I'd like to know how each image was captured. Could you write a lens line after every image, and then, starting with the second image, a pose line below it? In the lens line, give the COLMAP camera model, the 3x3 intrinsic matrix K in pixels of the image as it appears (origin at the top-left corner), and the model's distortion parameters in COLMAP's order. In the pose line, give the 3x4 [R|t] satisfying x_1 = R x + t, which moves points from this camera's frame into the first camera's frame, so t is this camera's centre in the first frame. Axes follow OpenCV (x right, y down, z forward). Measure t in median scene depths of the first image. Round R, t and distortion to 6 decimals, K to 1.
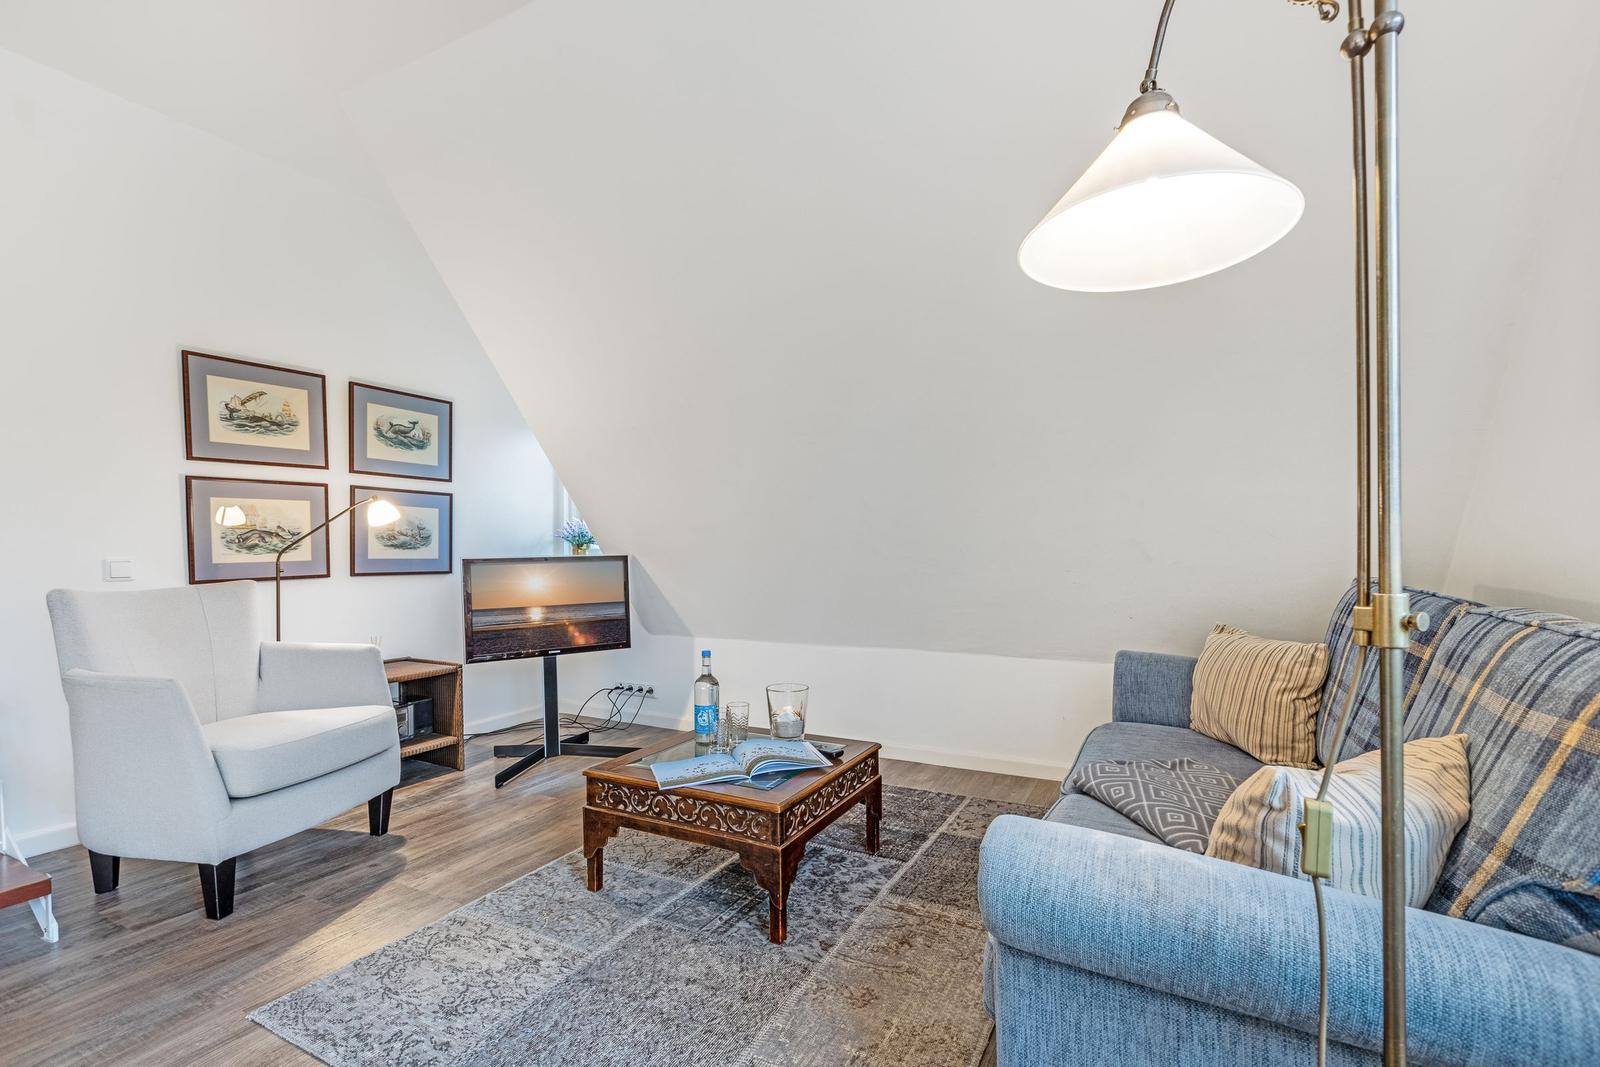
lens RADIAL K [[723.8, 0, 799.8], [0, 723.8, 569.1], [0, 0, 1]] dist [-0.003490, 0.000608]
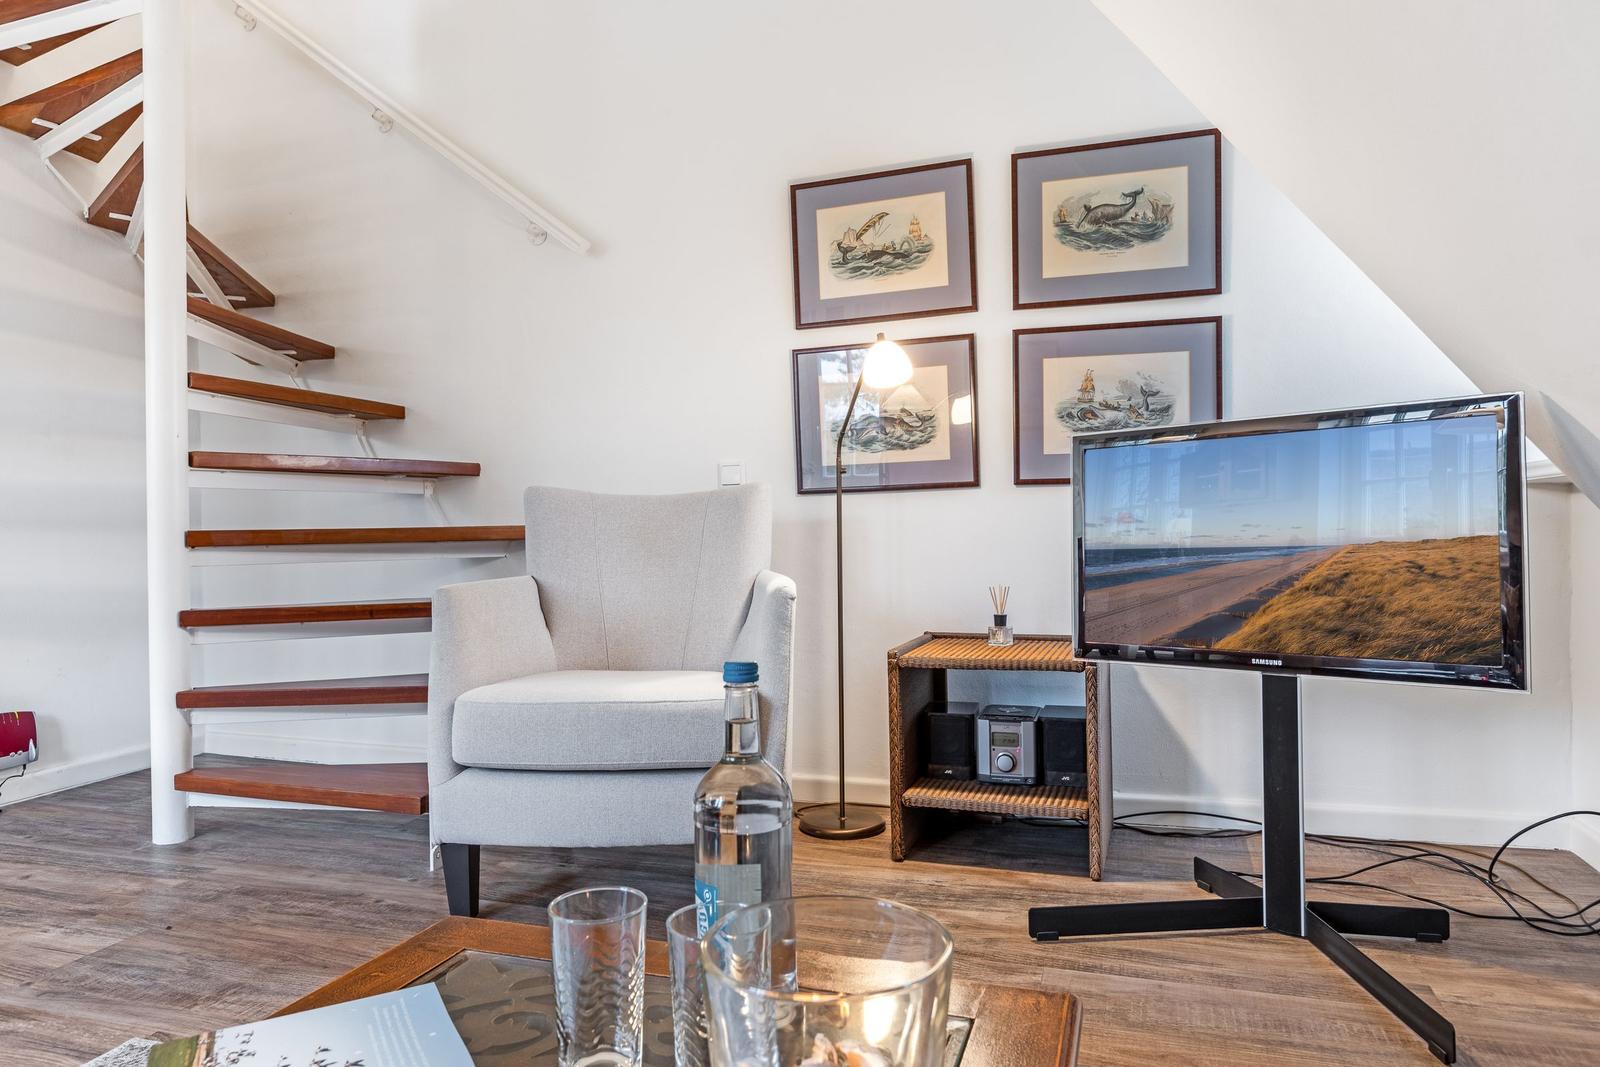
lens RADIAL K [[1010.6, 0, 800.8], [0, 1010.6, 525.1], [0, 0, 1]] dist [-0.005755, -0.000173]
pose [[0.170847, 0.003456, -0.985291, 0.172165], [-0.008413, 0.999963, 0.002049, 0.045213], [0.985262, 0.007940, 0.170870, 0.732450]]
